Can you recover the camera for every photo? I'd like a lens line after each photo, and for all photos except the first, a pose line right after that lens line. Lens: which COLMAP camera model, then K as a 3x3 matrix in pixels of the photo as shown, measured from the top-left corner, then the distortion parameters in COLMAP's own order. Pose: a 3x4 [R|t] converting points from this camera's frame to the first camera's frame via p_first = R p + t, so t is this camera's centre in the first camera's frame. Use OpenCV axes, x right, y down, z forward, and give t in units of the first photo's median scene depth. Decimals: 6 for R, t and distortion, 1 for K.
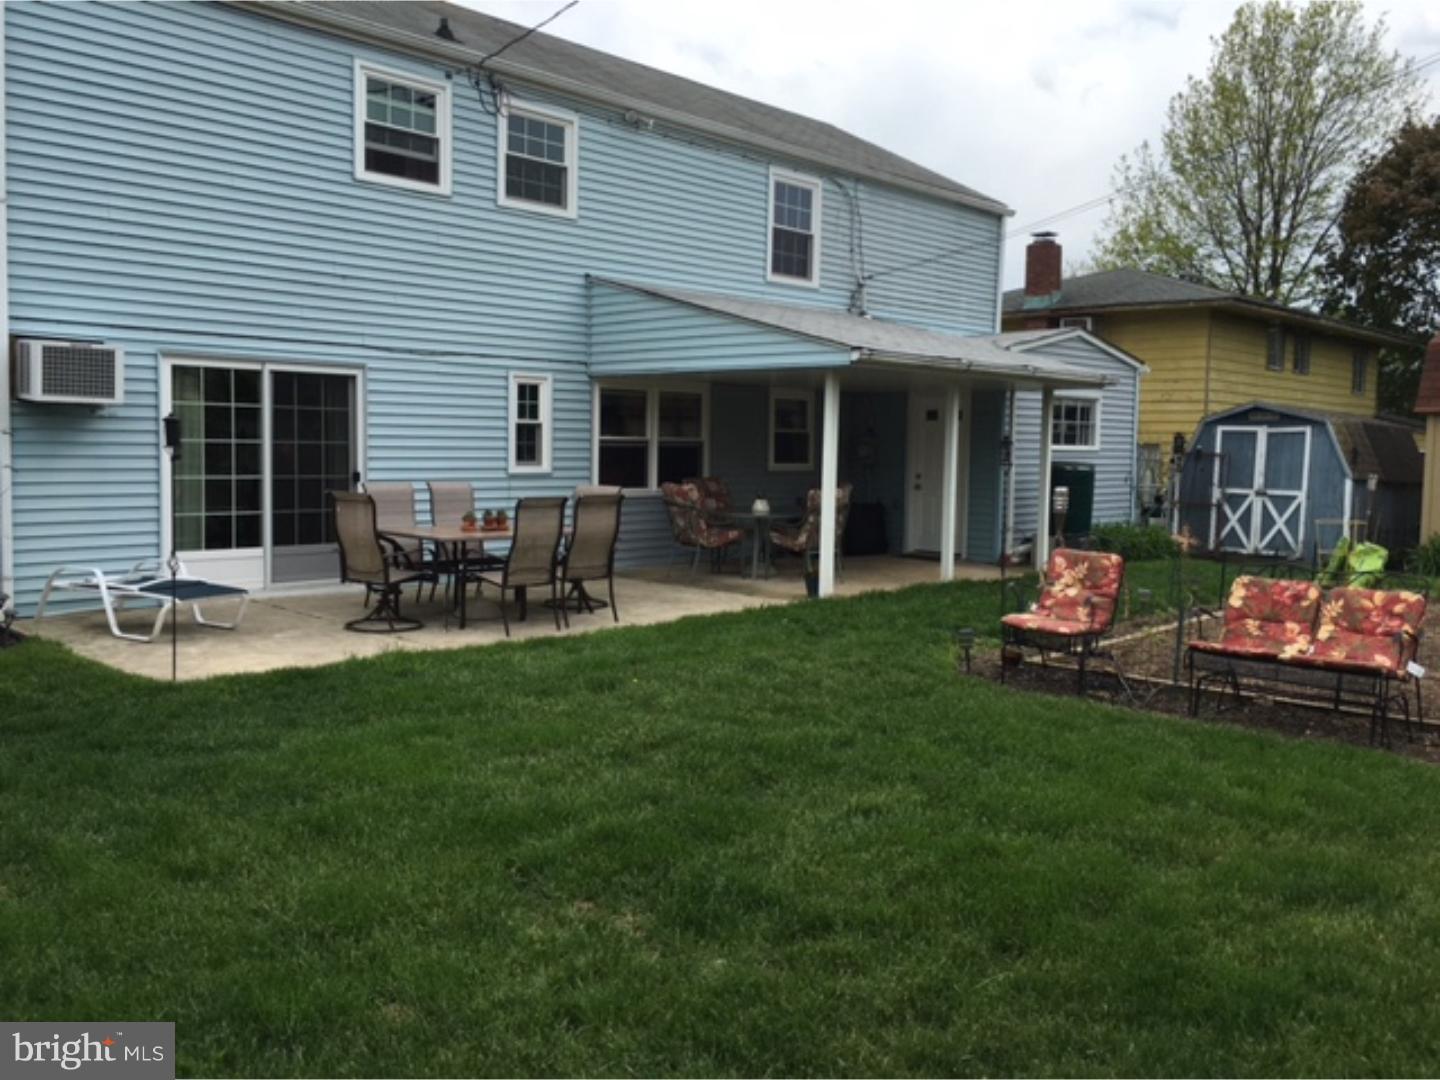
lens RADIAL K [[1221.3, 0, 712.3], [0, 1221.3, 518.9], [0, 0, 1]] dist [0.085575, -0.133536]
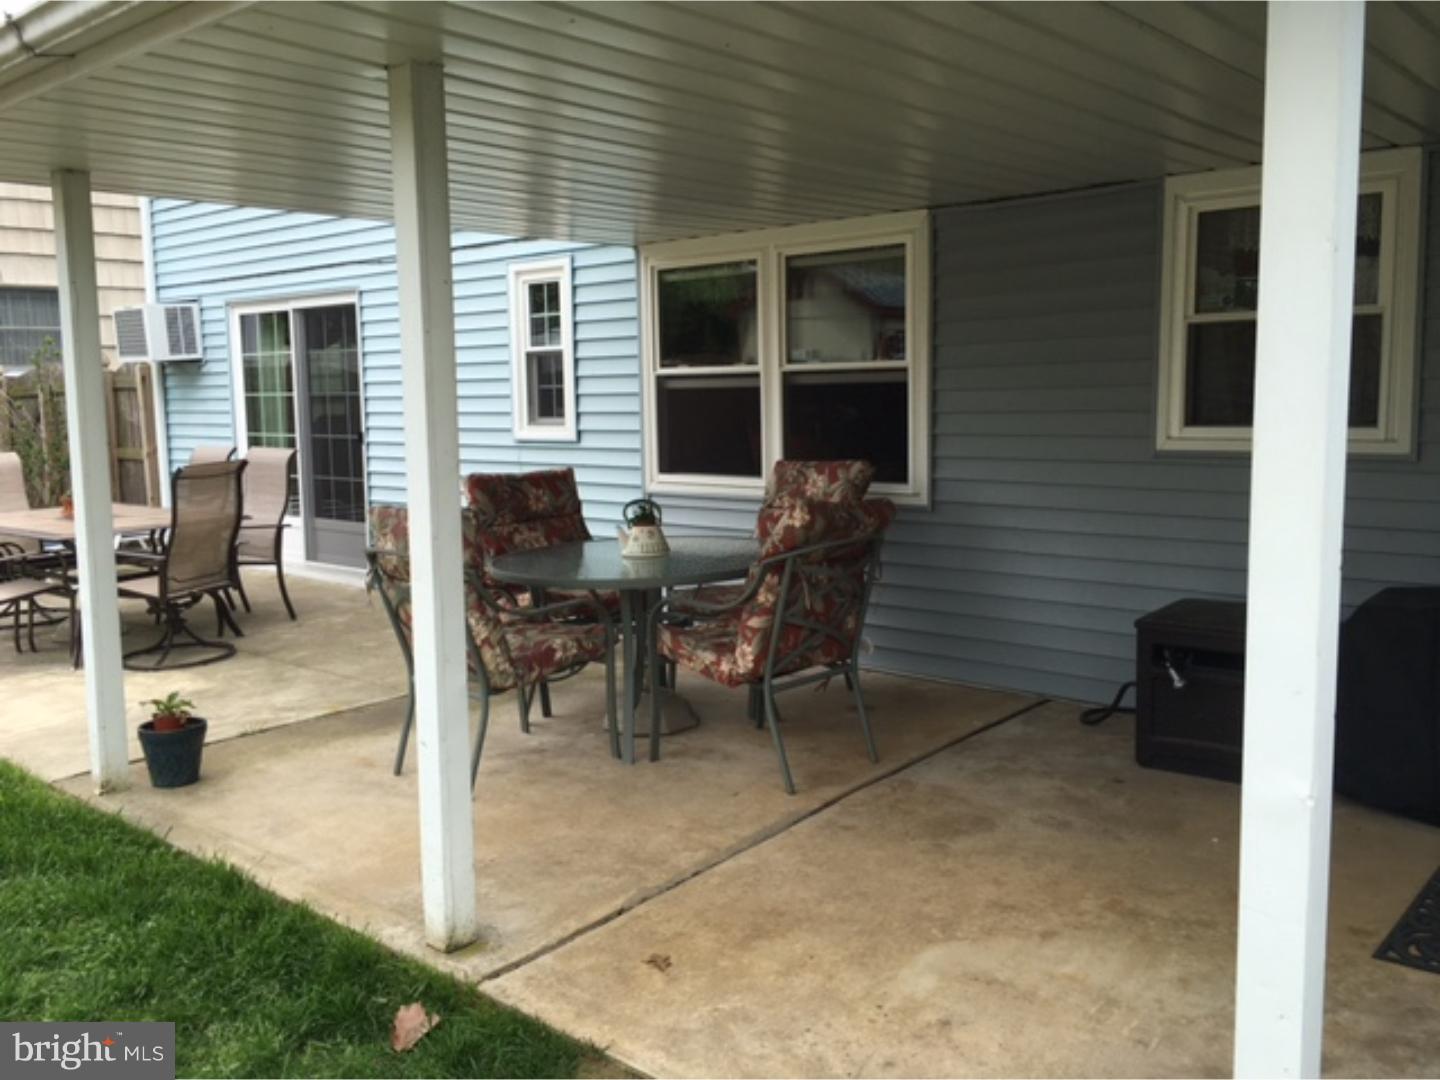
lens RADIAL K [[1221.3, 0, 712.3], [0, 1221.3, 518.9], [0, 0, 1]] dist [0.085575, -0.133536]
pose [[0.059053, 0.099551, -0.993279, 0.390907], [-0.032591, 0.994677, 0.097754, -0.053131], [0.997723, 0.026599, 0.061983, 0.946372]]
